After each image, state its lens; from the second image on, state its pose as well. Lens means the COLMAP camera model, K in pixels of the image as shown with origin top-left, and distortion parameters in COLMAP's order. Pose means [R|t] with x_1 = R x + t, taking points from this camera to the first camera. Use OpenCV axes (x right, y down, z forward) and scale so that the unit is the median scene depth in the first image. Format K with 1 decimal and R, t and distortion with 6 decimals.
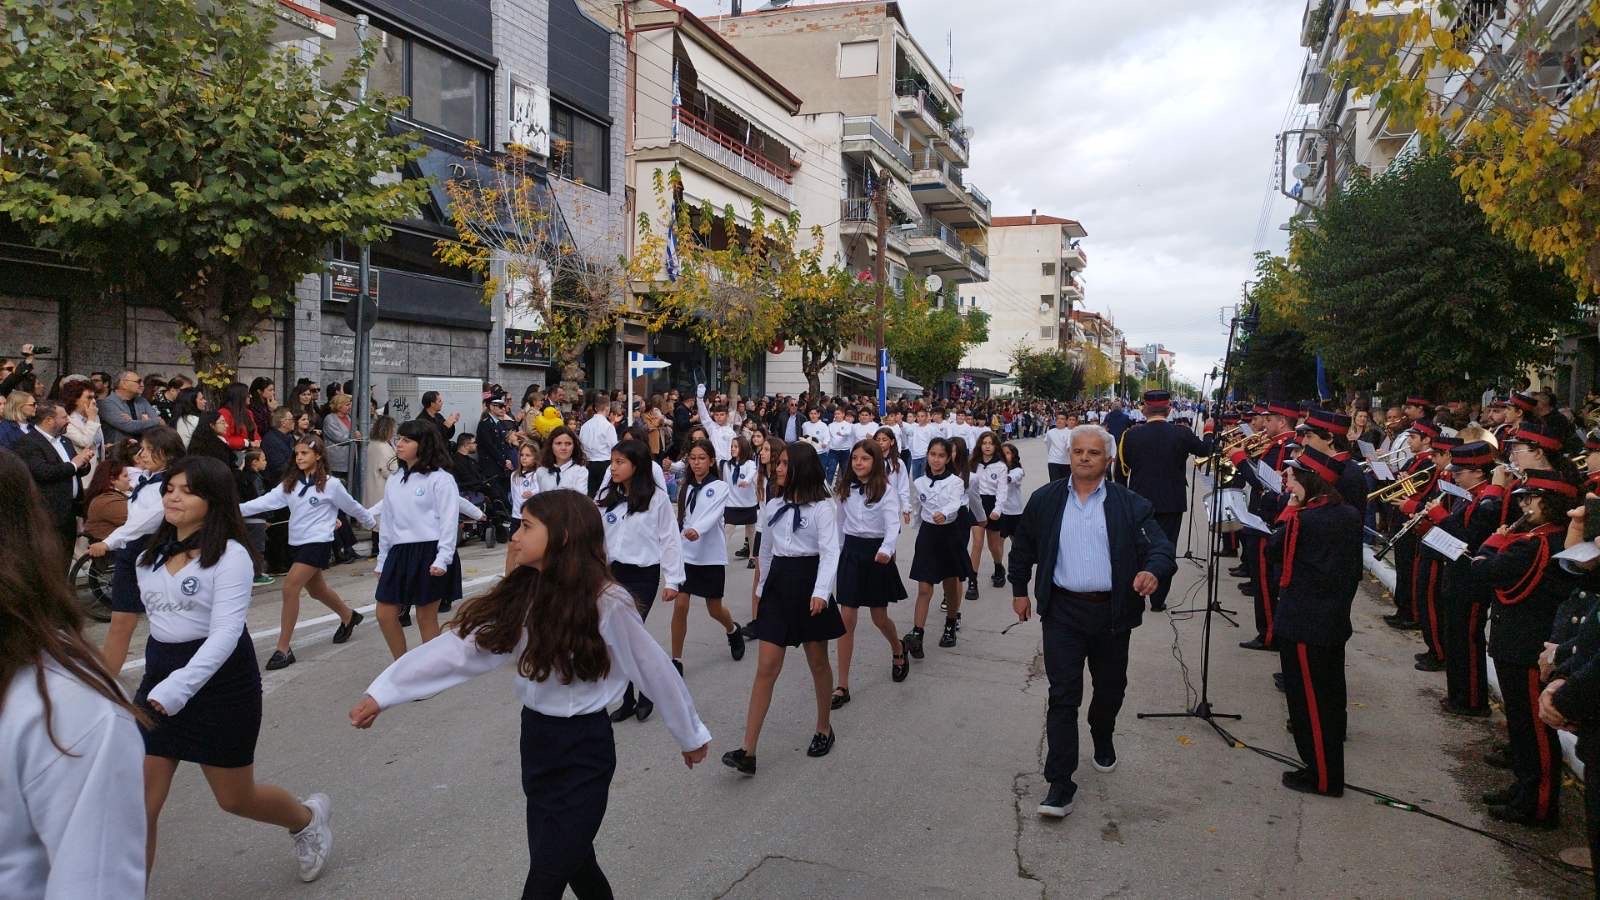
lens RADIAL K [[1136.2, 0, 805.2], [0, 1136.2, 448.6], [0, 0, 1]] dist [0.033079, -0.036907]
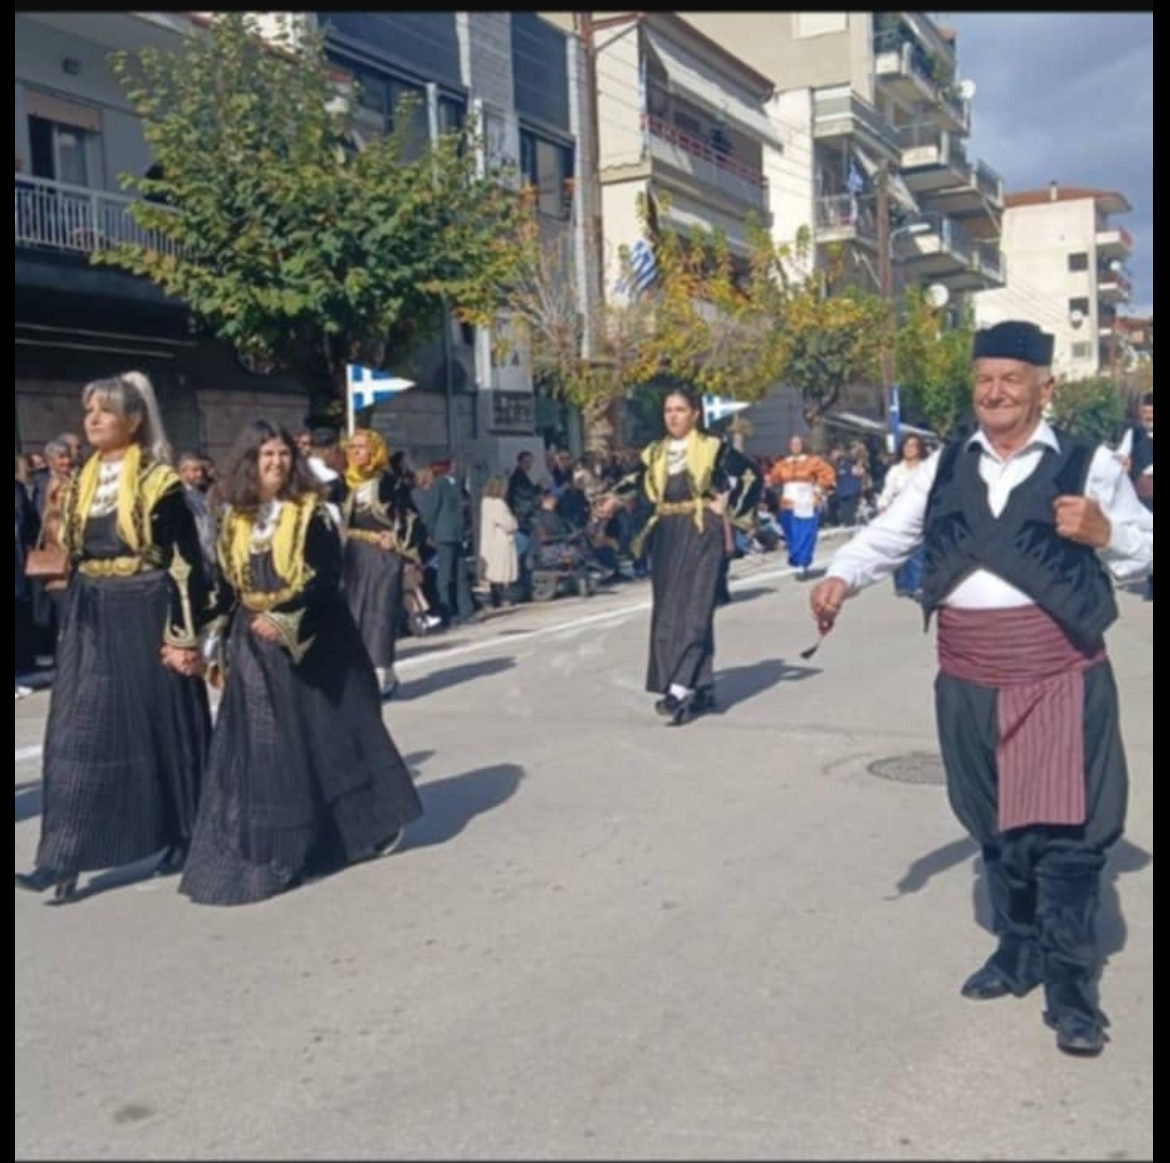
lens RADIAL K [[1563.0, 0, 483.2], [0, 1563.0, 582.1], [0, 0, 1]] dist [0.211754, -0.701206]
pose [[0.987335, -0.054927, -0.148839, -0.091174], [0.057985, 0.998185, 0.016278, 0.025187], [0.147675, -0.024702, 0.988727, -0.229990]]
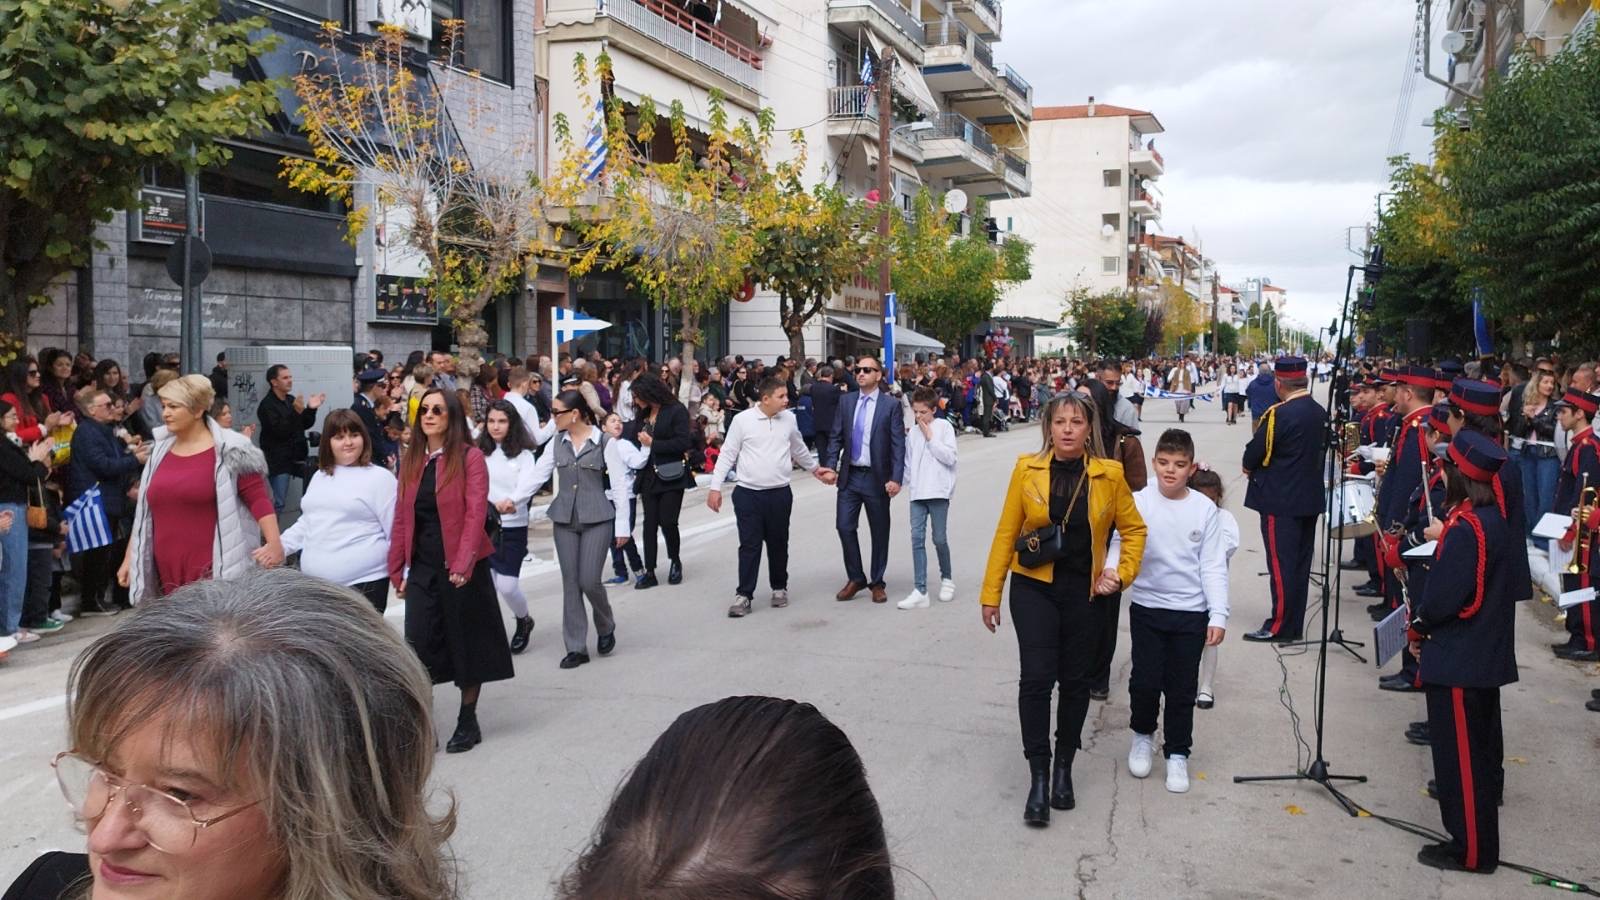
lens RADIAL K [[1563.7, 0, 806.6], [0, 1563.7, 447.2], [0, 0, 1]] dist [0.028708, -0.036486]
pose [[0.999759, -0.015171, 0.015852, -0.003399], [0.014975, 0.999810, 0.012455, -0.002518], [-0.016038, -0.012214, 0.999797, -0.015650]]
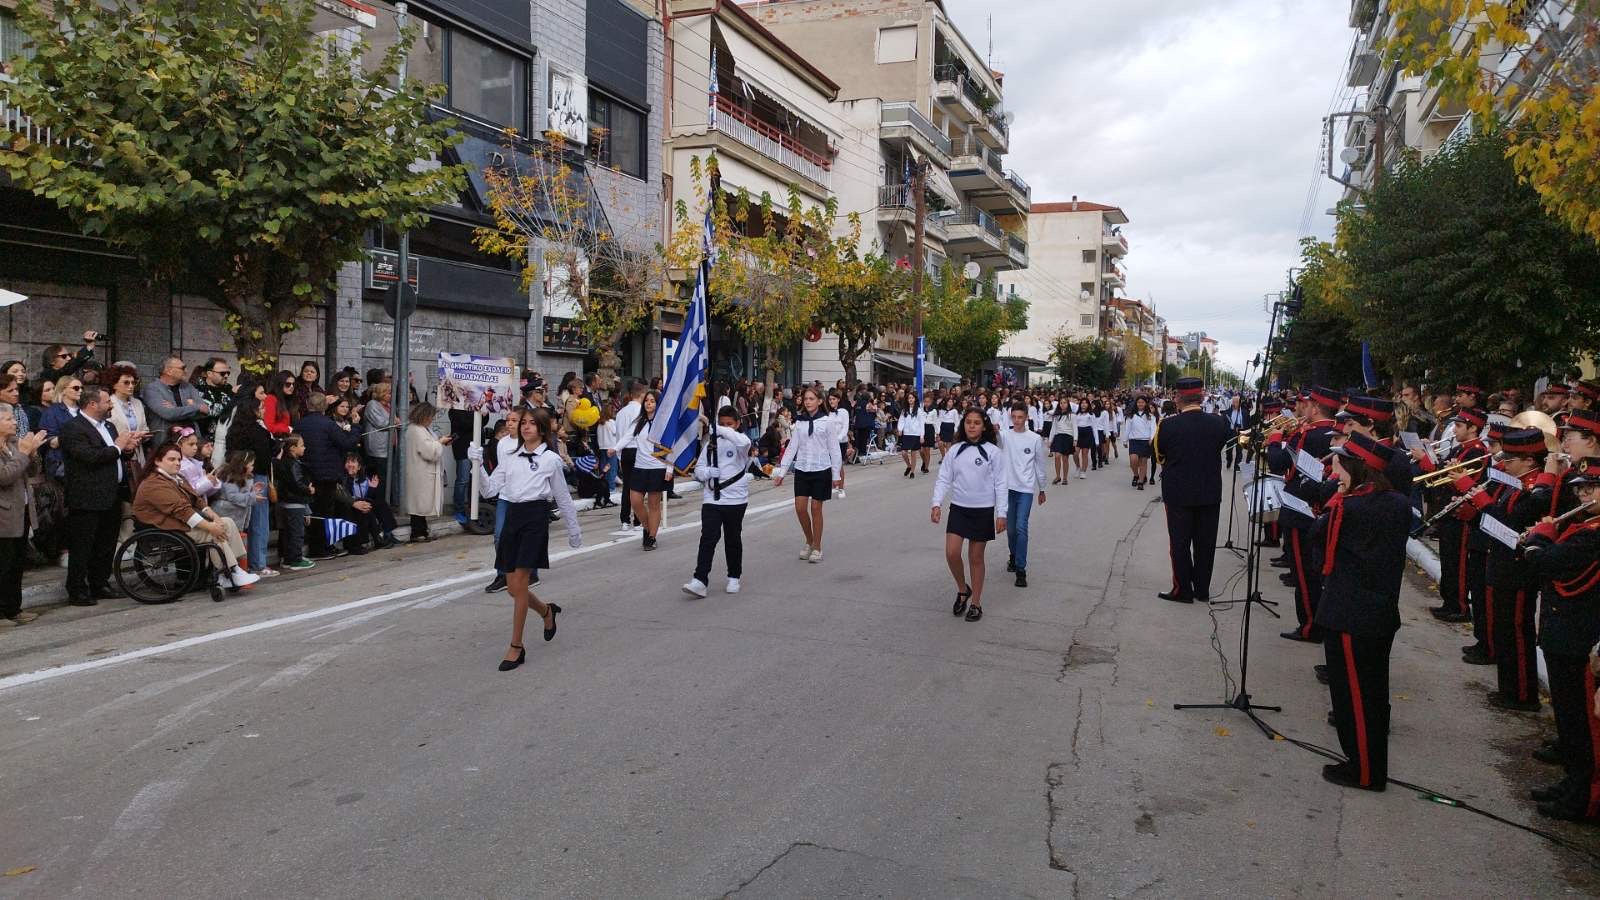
lens RADIAL K [[1136.2, 0, 805.2], [0, 1136.2, 448.6], [0, 0, 1]] dist [0.033079, -0.036907]
pose [[0.999449, 0.002980, -0.033044, 0.001252], [-0.002644, 0.999944, 0.010216, 0.000611], [0.033073, -0.010123, 0.999402, 0.001937]]
